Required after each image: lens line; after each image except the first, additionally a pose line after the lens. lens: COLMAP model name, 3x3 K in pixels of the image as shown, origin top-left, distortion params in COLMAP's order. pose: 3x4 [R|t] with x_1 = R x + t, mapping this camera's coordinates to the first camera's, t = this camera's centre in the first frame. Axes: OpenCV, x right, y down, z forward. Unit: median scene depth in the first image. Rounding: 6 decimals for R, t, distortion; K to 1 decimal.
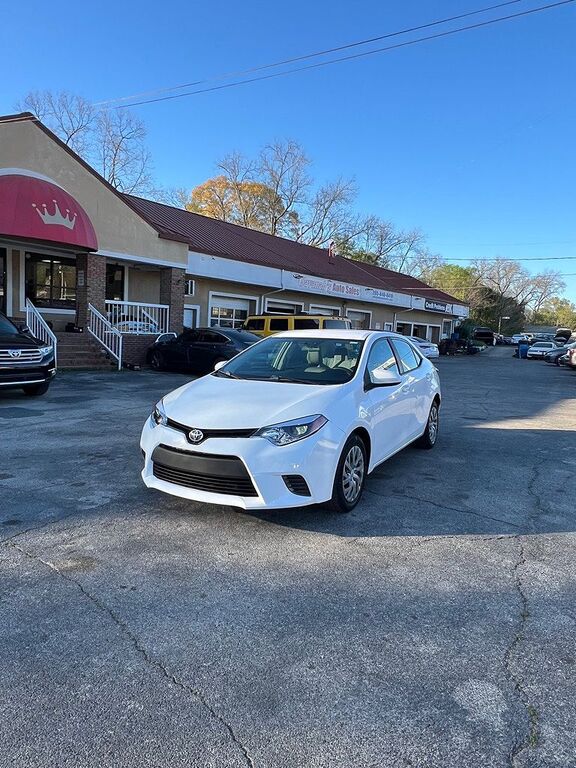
lens RADIAL K [[511.6, 0, 286.0], [0, 511.6, 383.1], [0, 0, 1]] dist [0.002489, 0.001781]
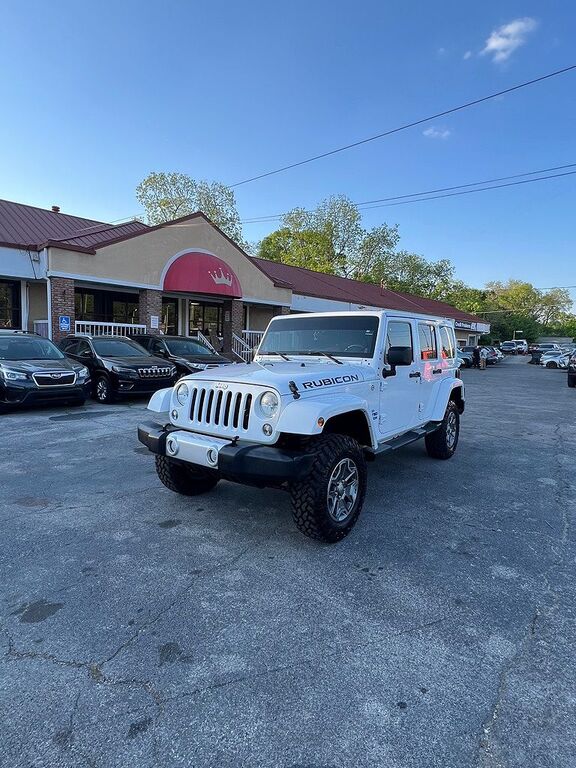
lens RADIAL K [[410.7, 0, 288.0], [0, 410.7, 384.0], [0, 0, 1]] dist [0.004794, -0.000037]
pose [[0.994284, -0.013183, -0.105950, -0.058544], [0.012007, 0.999859, -0.011731, 0.005825], [0.106089, 0.010392, 0.994302, -0.104925]]
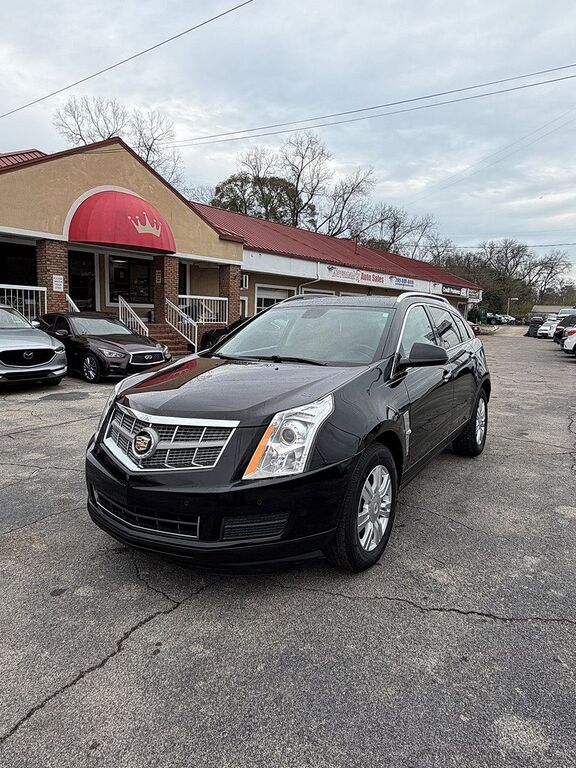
lens RADIAL K [[481.2, 0, 284.1], [0, 481.2, 388.3], [0, 0, 1]] dist [0.002091, 0.000147]
pose [[0.999167, -0.017540, -0.036835, -0.045484], [0.019239, 0.998742, 0.046305, 0.002804], [0.035976, -0.046975, 0.998248, -0.061733]]
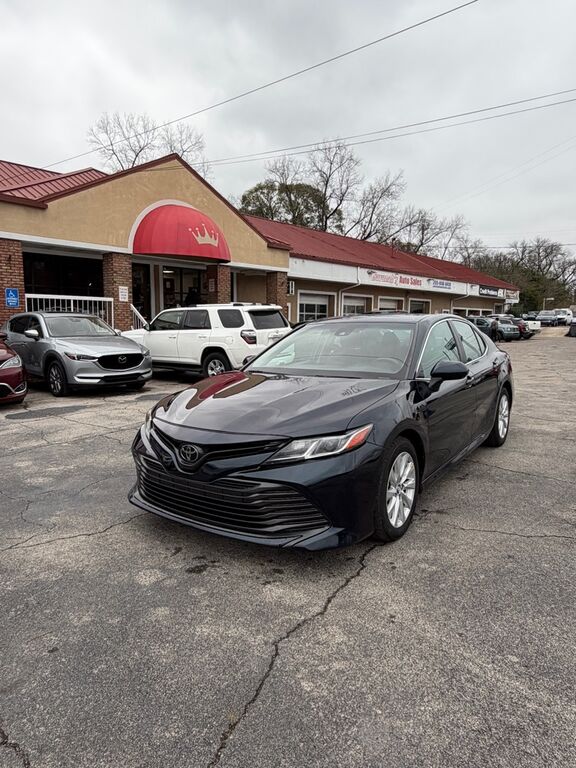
lens RADIAL K [[488.5, 0, 287.9], [0, 488.5, 387.3], [0, 0, 1]] dist [0.002398, 0.000694]
pose [[0.996055, -0.036490, -0.080889, -0.080764], [0.038781, 0.998885, 0.026927, 0.007359], [0.079816, -0.029958, 0.996359, -0.087761]]
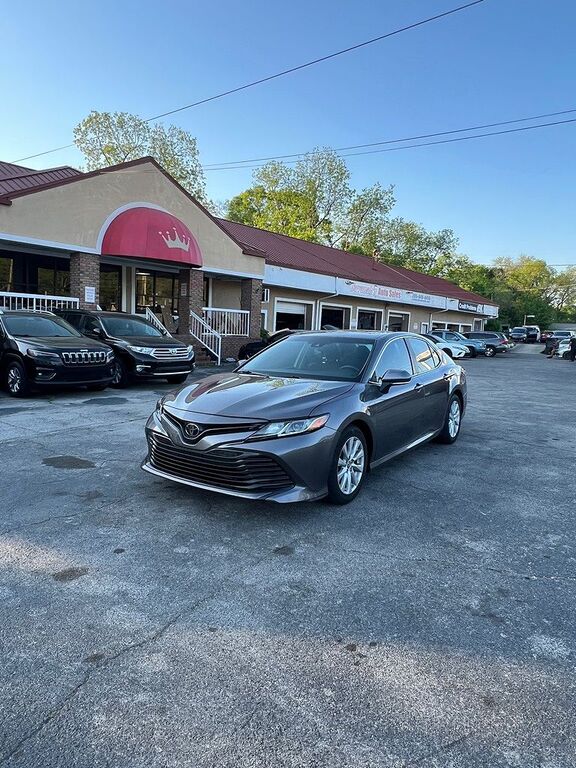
lens RADIAL K [[488.5, 0, 287.9], [0, 488.5, 387.3], [0, 0, 1]] dist [0.002398, 0.000694]
pose [[0.998673, -0.002224, -0.051460, -0.057187], [0.002958, 0.999895, 0.014204, 0.005931], [0.051423, -0.014337, 0.998574, -0.083951]]
